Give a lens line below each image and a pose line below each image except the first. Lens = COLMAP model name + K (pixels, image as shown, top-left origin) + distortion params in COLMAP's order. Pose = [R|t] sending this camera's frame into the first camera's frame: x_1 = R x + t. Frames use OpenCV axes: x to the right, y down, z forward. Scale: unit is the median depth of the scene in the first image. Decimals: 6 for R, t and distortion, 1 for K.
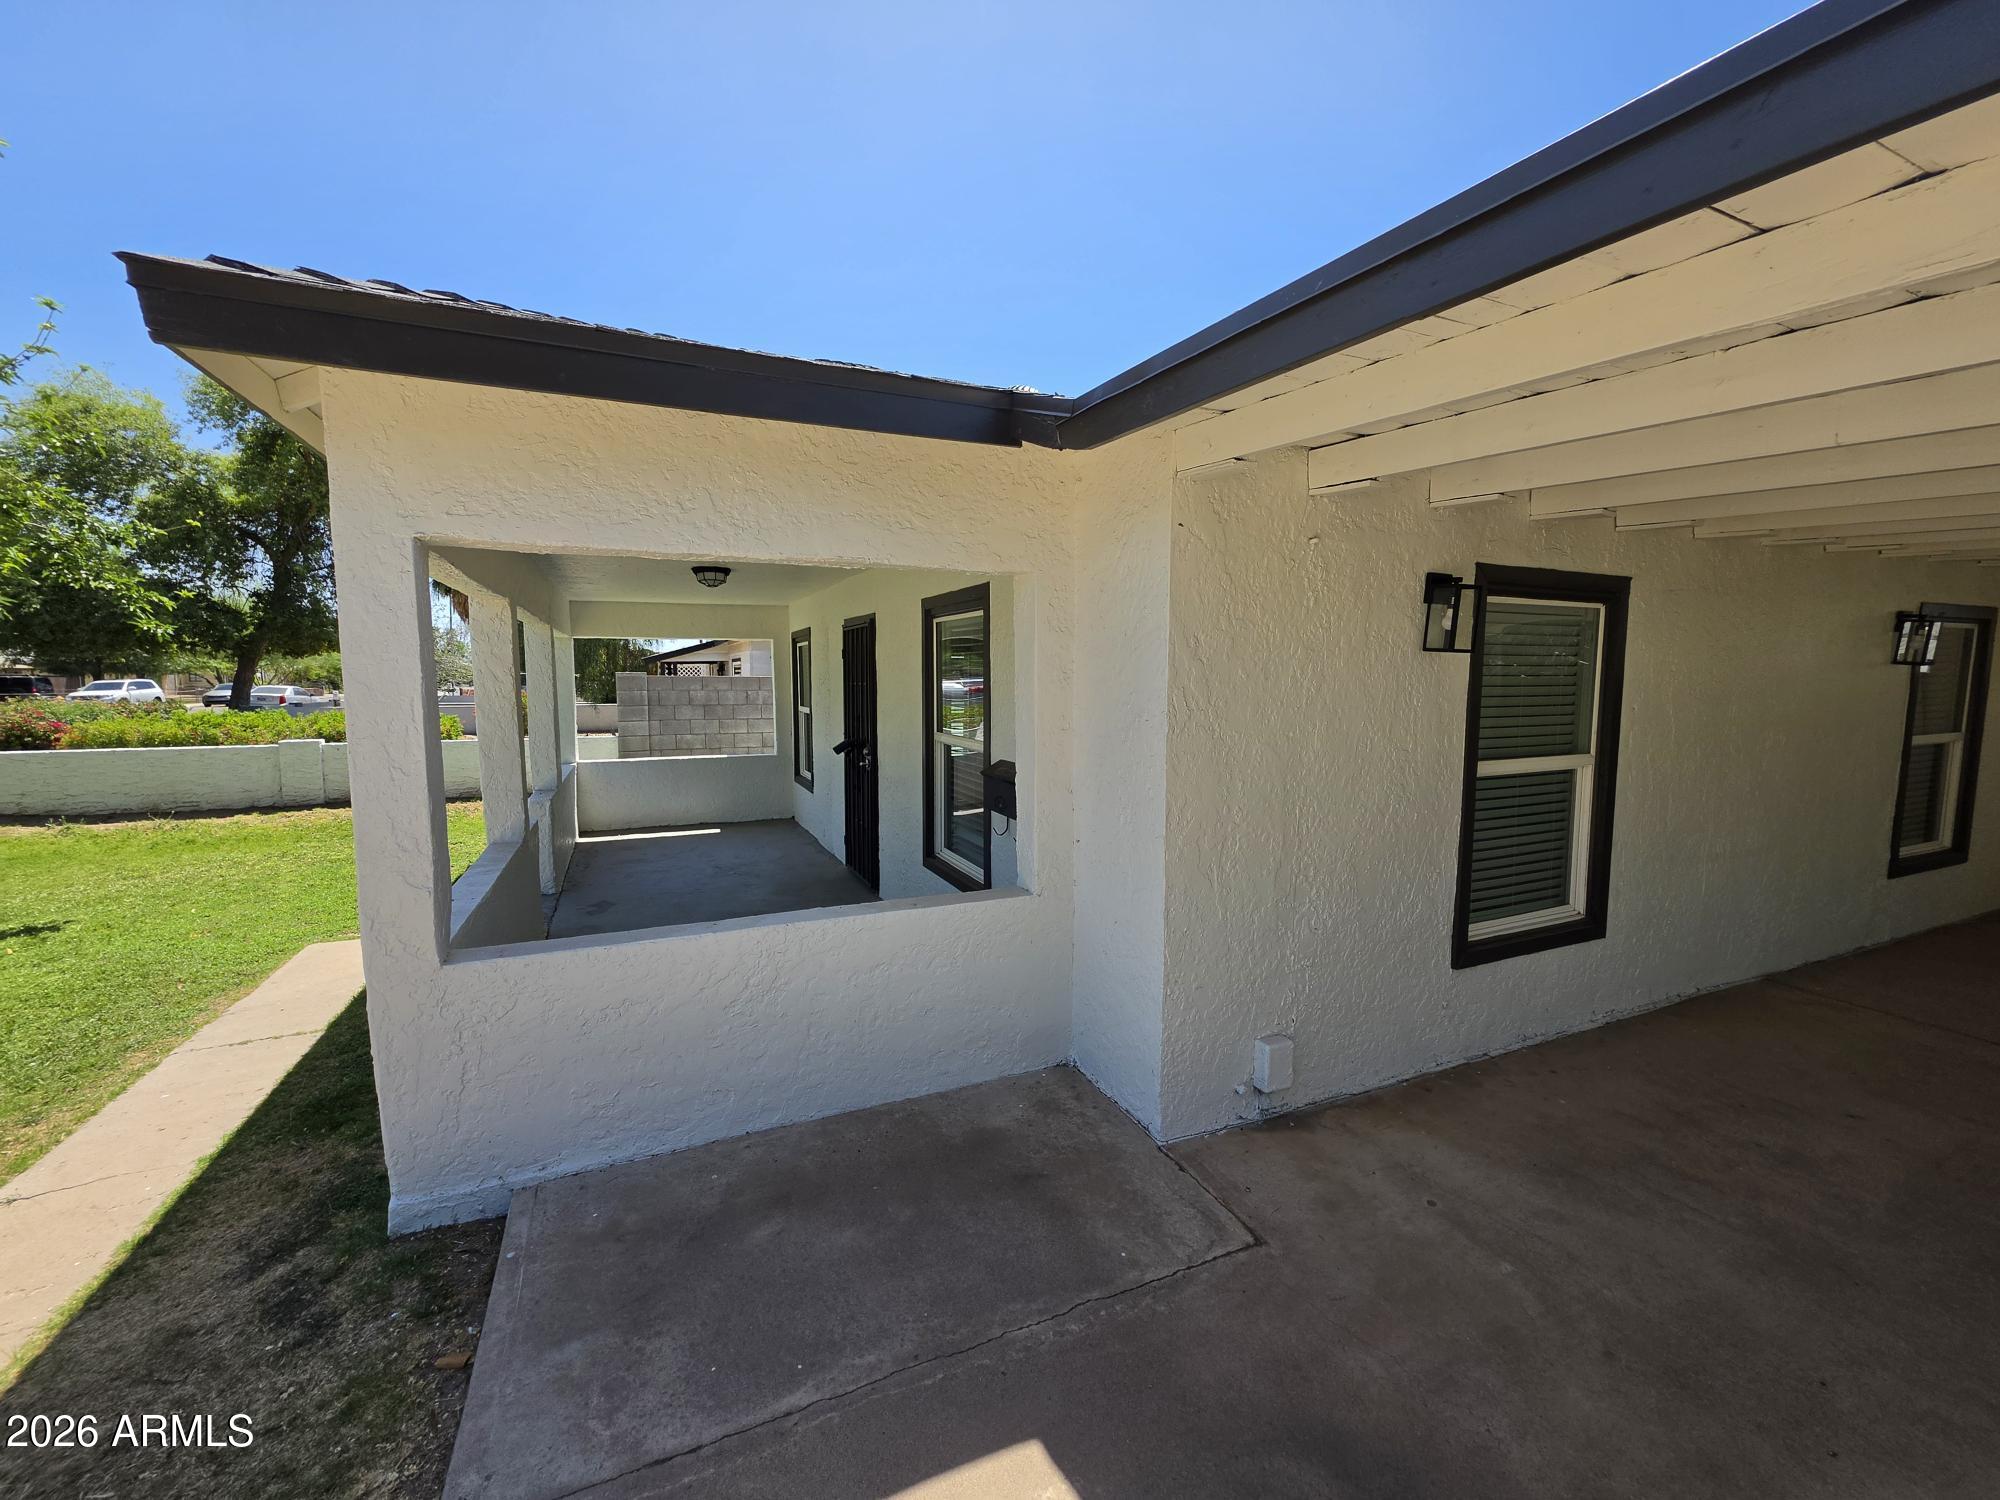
lens RADIAL K [[809.8, 0, 980.8], [0, 809.8, 749.0], [0, 0, 1]] dist [0.001163, 0.001093]
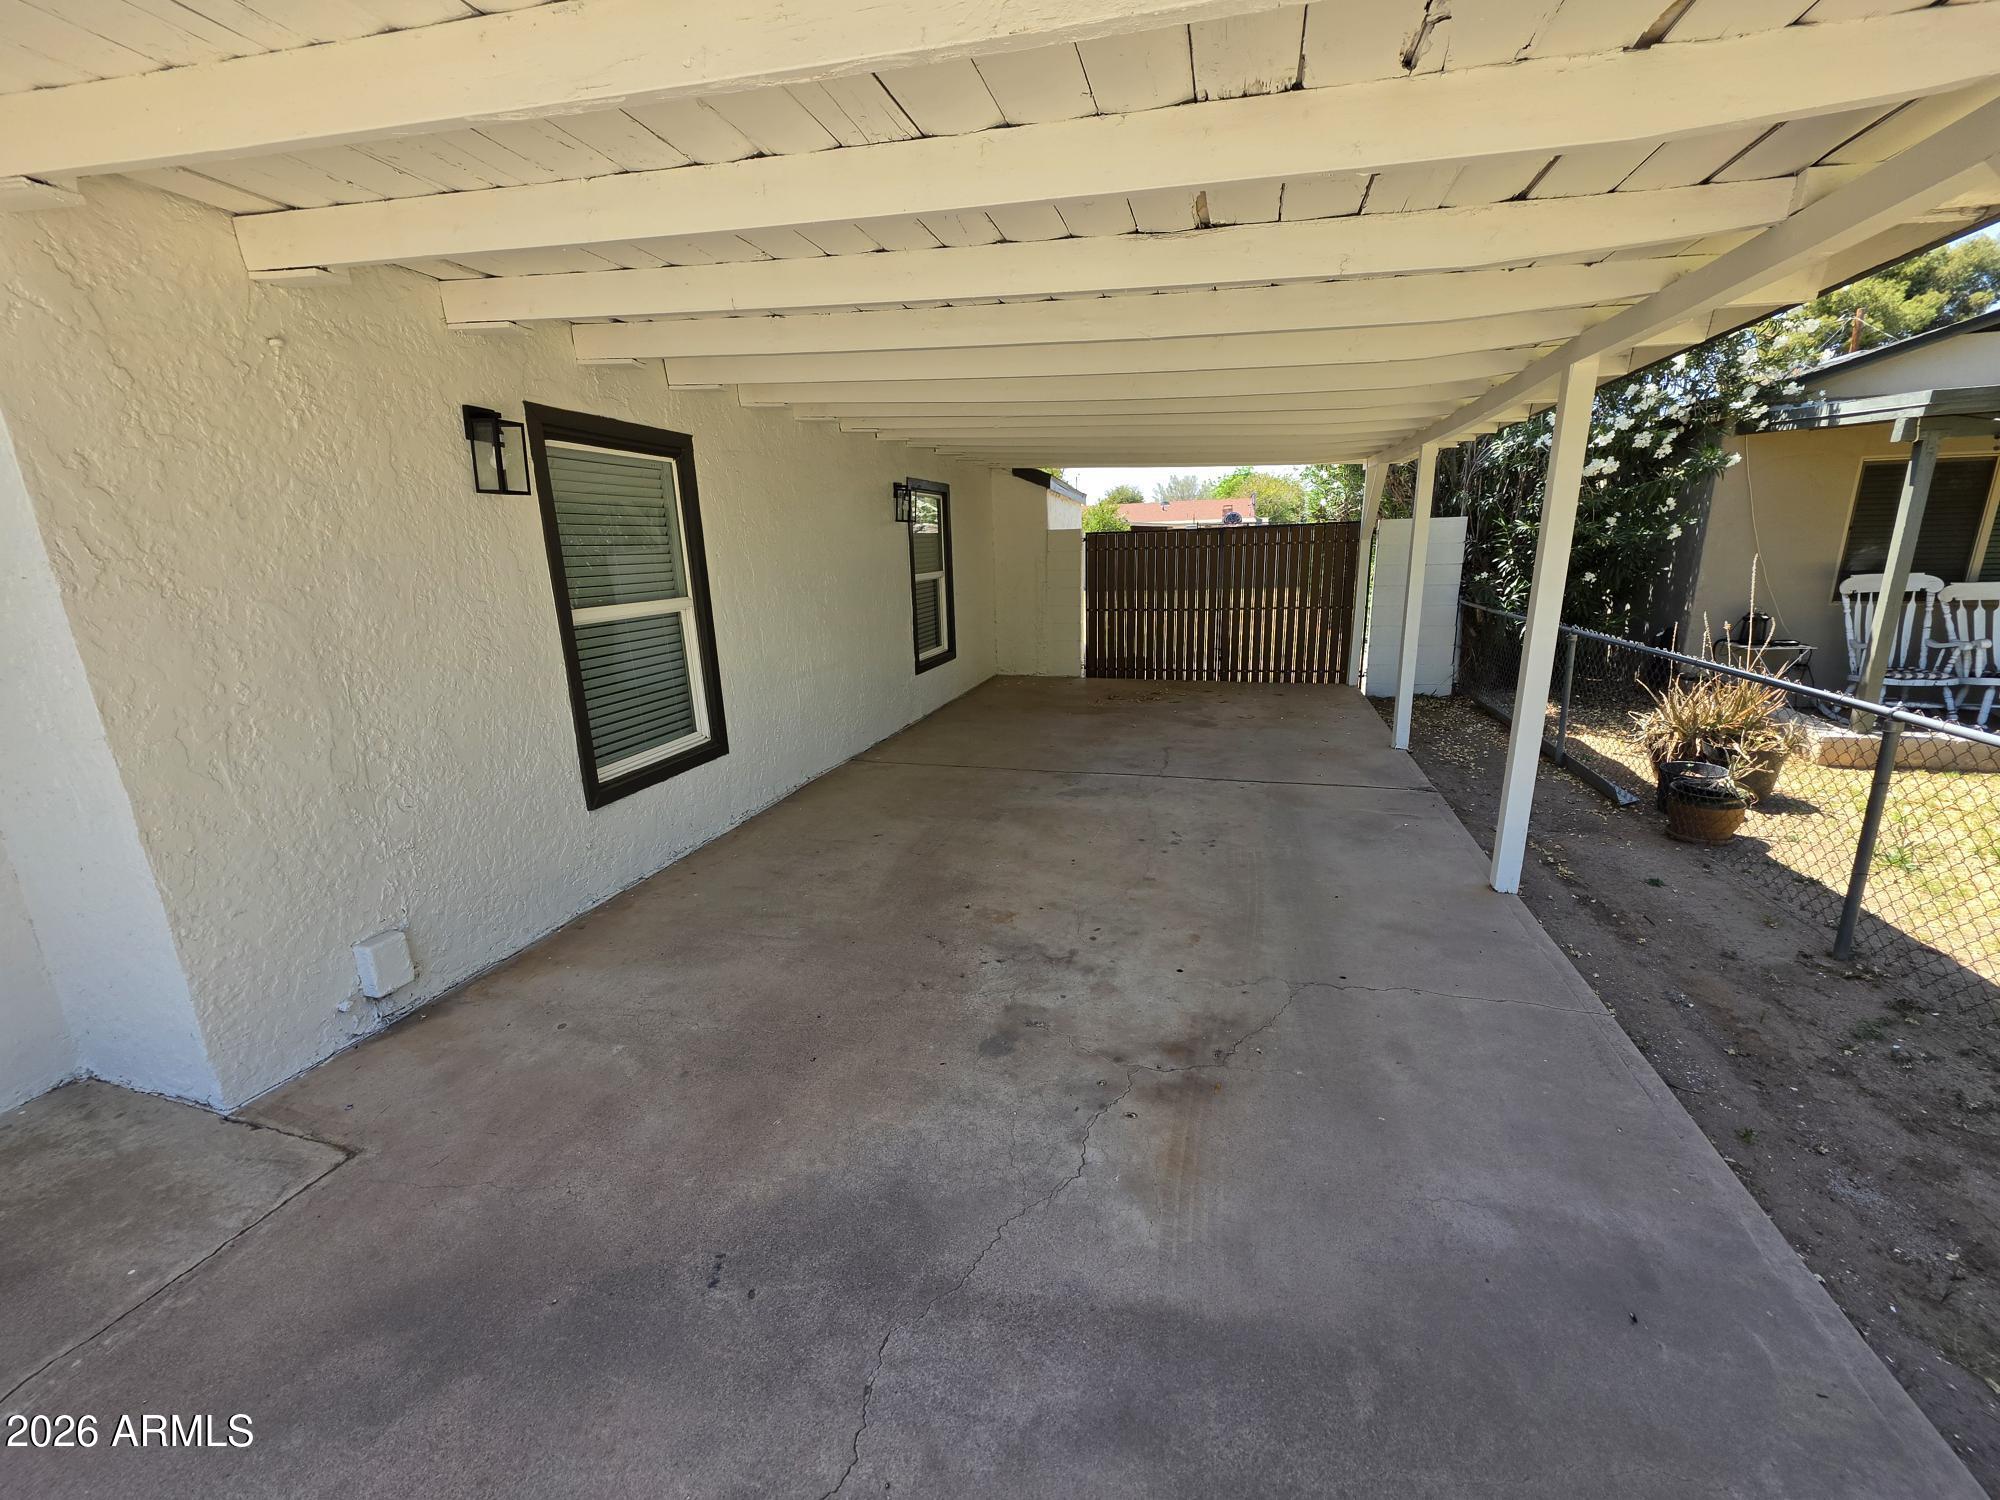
lens RADIAL K [[809.8, 0, 990.0], [0, 809.8, 750.9], [0, 0, 1]] dist [0.001163, 0.001093]
pose [[0.643081, -0.208041, 0.736998, 0.183156], [0.101399, 0.977050, 0.187326, 0.059364], [-0.759056, -0.045735, 0.649417, -0.080441]]
